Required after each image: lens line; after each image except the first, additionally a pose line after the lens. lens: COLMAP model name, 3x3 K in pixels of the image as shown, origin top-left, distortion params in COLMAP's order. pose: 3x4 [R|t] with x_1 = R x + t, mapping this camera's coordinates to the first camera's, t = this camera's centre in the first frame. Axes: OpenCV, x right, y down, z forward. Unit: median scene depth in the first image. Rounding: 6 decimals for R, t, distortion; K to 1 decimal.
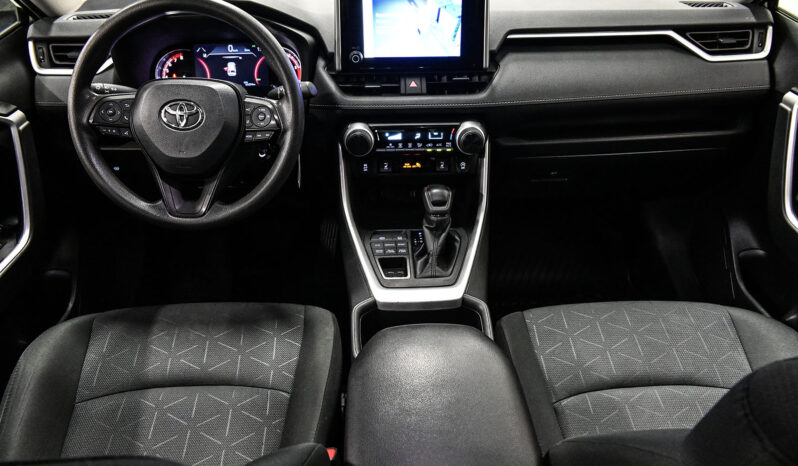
lens RADIAL K [[615.8, 0, 399.2], [0, 615.8, 231.6], [0, 0, 1]] dist [0.019799, -0.007747]
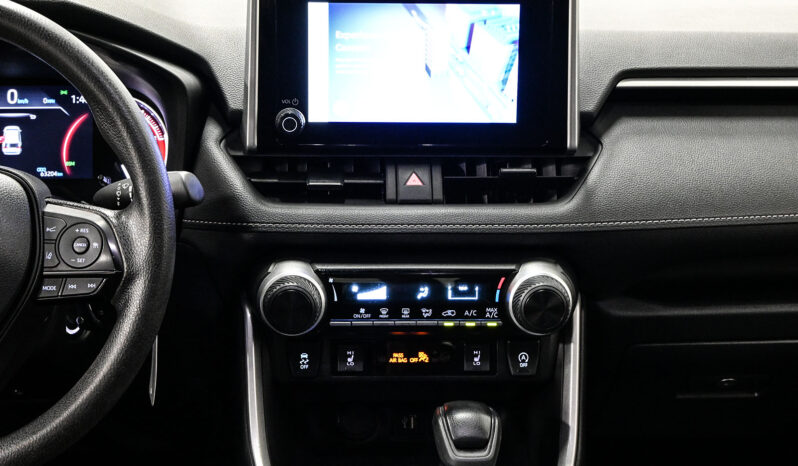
lens RADIAL K [[1453.3, 0, 399.7], [0, 1453.3, 233.7], [0, 0, 1]] dist [0.022026, 0.000000]
pose [[0.999697, 0.016134, 0.018566, -0.007314], [-0.012261, 0.981227, -0.192464, 0.006989], [-0.021322, 0.192179, 0.981128, -0.048454]]
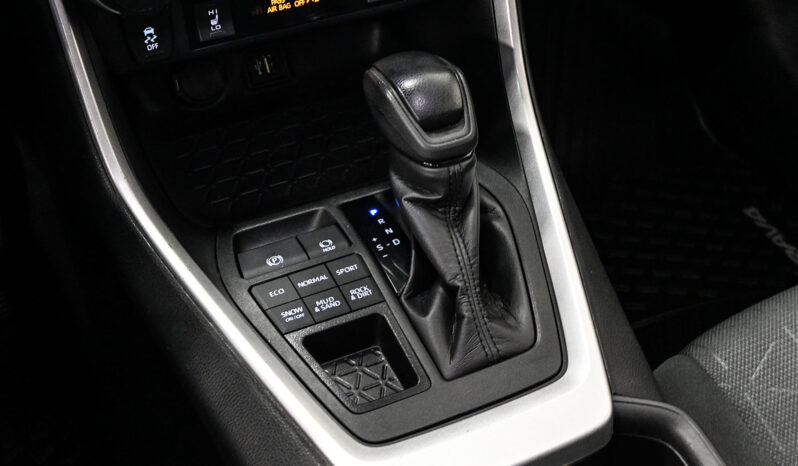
lens RADIAL K [[1143.1, 0, 396.6], [0, 1143.1, 236.5], [0, 0, 1]] dist [0.021694, 0.000000]
pose [[0.917895, -0.255657, 0.303492, -0.143074], [0.178075, 0.948850, 0.260717, -0.140471], [-0.354623, -0.185266, 0.916471, 0.436192]]
